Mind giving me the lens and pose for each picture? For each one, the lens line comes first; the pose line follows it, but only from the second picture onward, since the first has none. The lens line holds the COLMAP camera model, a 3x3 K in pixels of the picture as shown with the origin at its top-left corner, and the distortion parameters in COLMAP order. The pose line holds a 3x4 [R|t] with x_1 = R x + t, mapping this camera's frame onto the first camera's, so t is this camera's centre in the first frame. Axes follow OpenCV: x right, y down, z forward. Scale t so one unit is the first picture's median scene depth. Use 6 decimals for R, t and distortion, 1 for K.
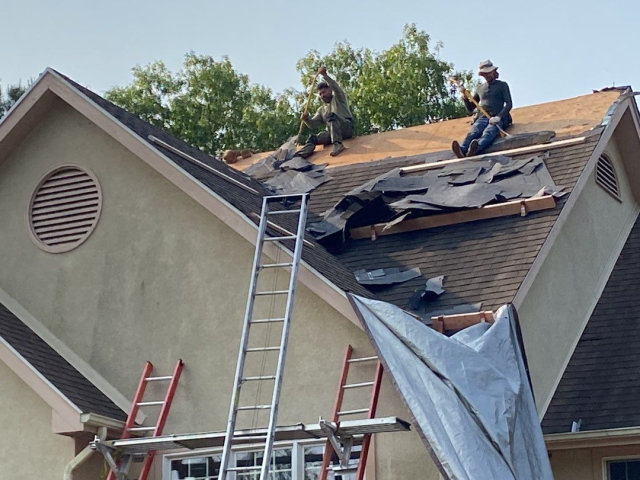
lens RADIAL K [[1812.1, 0, 317.7], [0, 1812.1, 217.1], [0, 0, 1]] dist [0.147802, 0.000000]
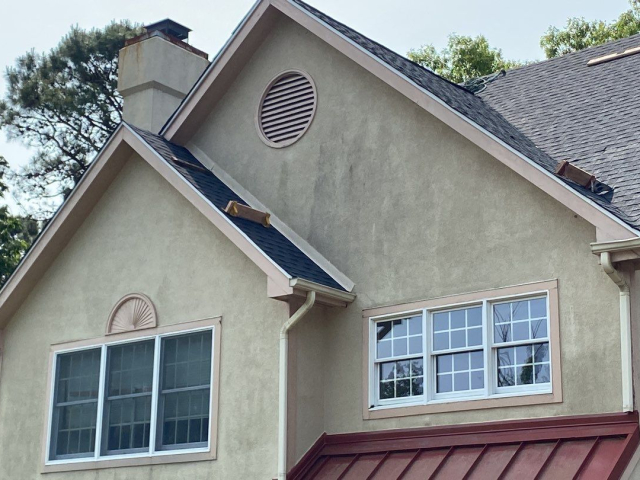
lens RADIAL K [[1300.2, 0, 319.6], [0, 1300.2, 245.3], [0, 0, 1]] dist [0.125252, 0.000000]
pose [[0.976309, -0.032866, -0.213868, 0.054083], [0.037219, 0.999173, 0.016357, 0.070346], [0.213154, -0.023930, 0.976726, 0.214007]]
